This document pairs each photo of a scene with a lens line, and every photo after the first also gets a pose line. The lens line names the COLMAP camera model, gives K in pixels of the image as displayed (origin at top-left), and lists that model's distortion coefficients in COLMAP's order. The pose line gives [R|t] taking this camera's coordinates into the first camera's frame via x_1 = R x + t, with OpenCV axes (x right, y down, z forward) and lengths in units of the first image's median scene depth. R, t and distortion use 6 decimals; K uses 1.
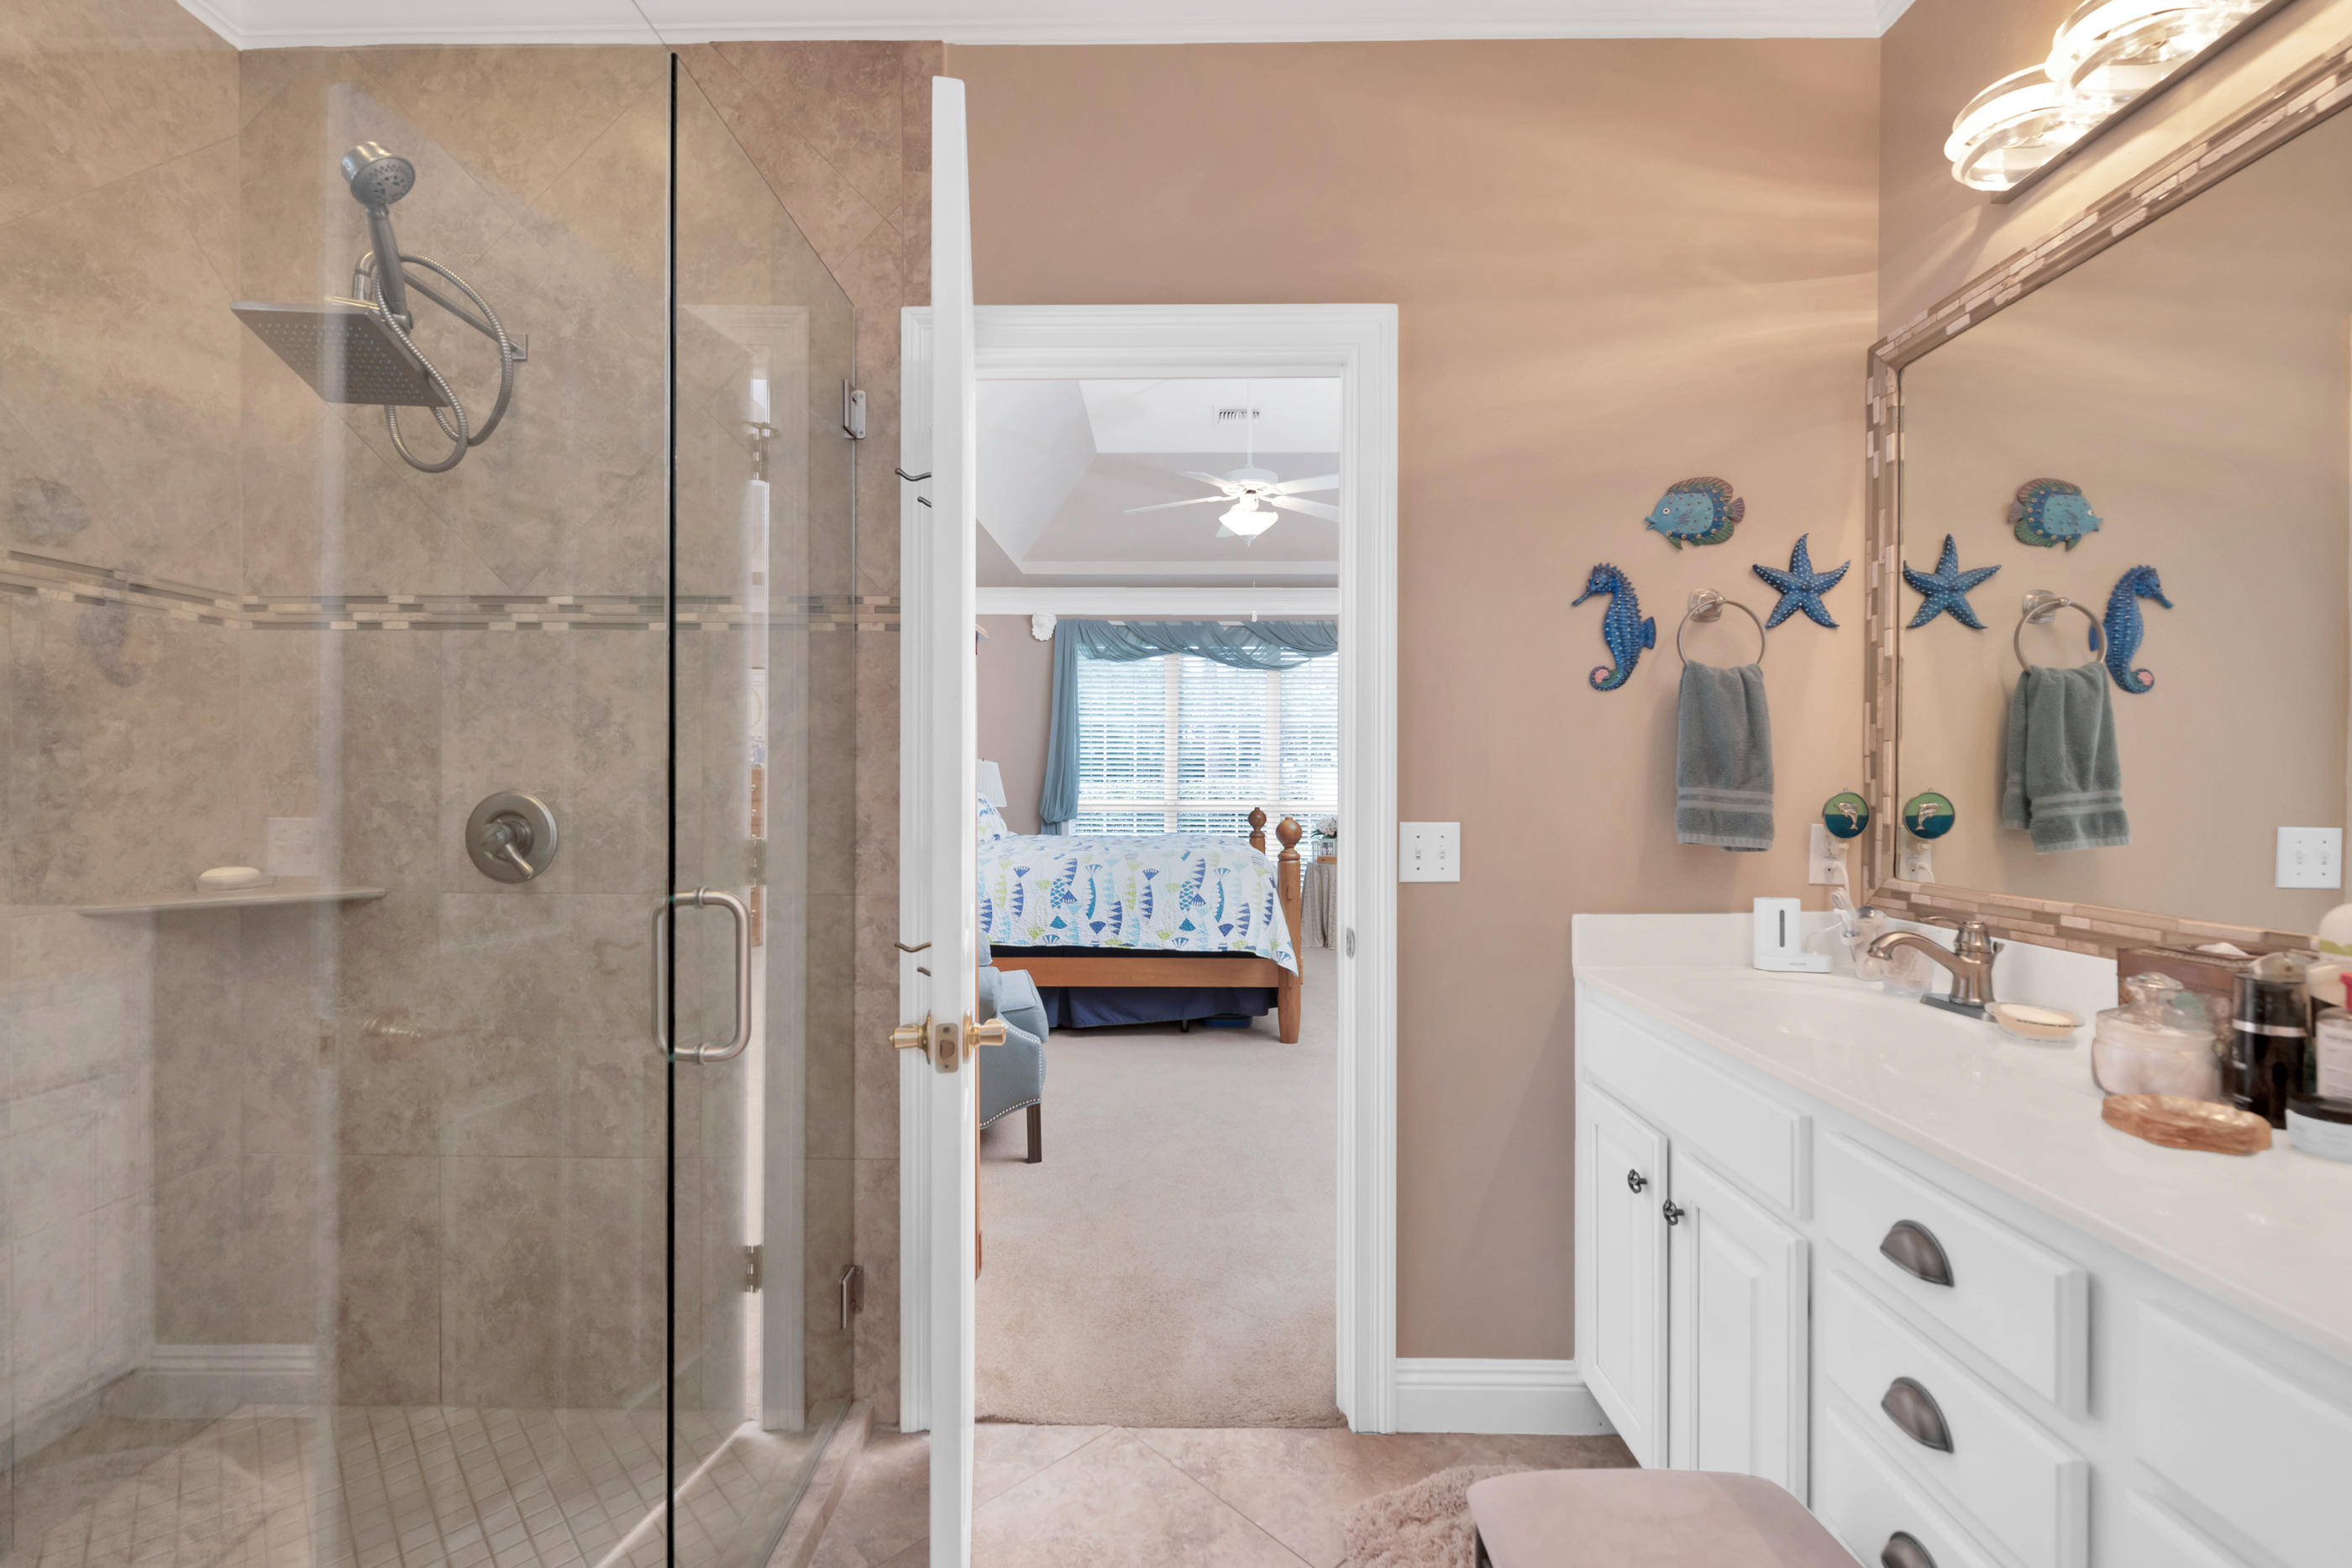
lens RADIAL K [[1025.0, 0, 1174.0], [0, 1025.0, 784.8], [0, 0, 1]] dist [0.019987, -0.000070]
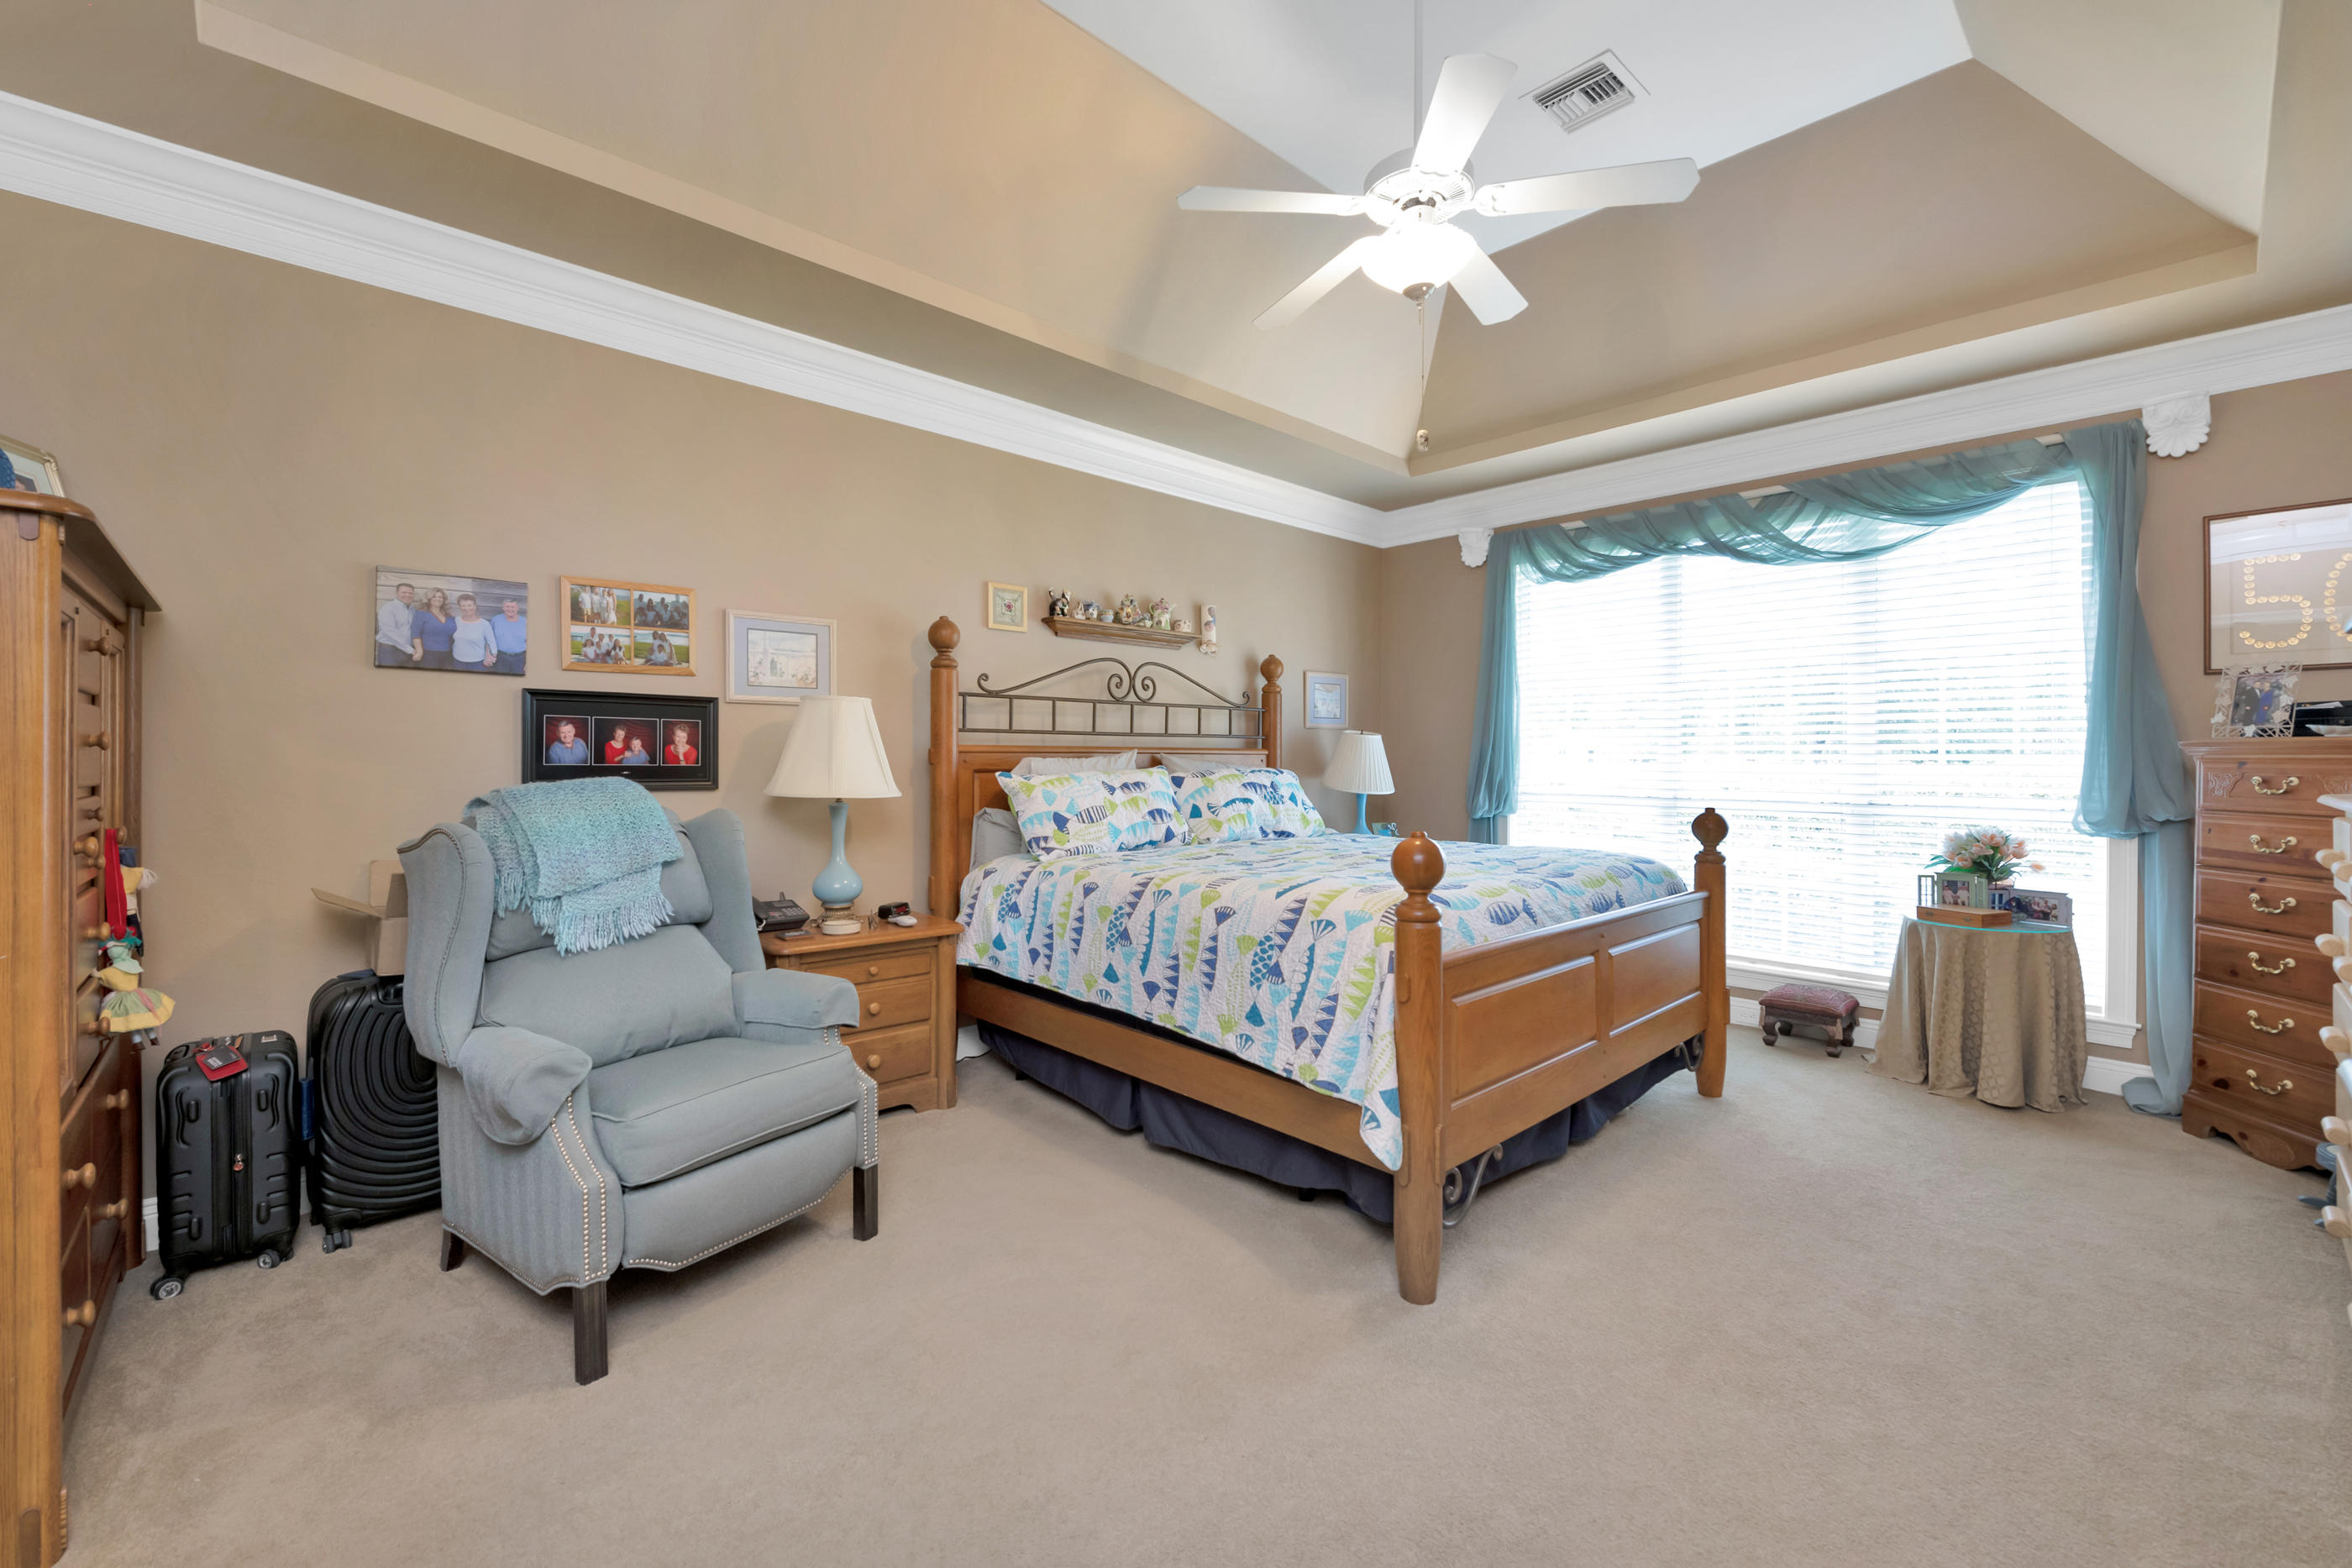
lens RADIAL K [[970.1, 0, 1178.5], [0, 970.1, 769.2], [0, 0, 1]] dist [0.002233, 0.000003]
pose [[0.693676, 0.008671, -0.720235, 0.362035], [-0.005520, 0.999962, 0.006722, -0.000498], [0.720266, -0.000687, 0.693698, 0.599982]]
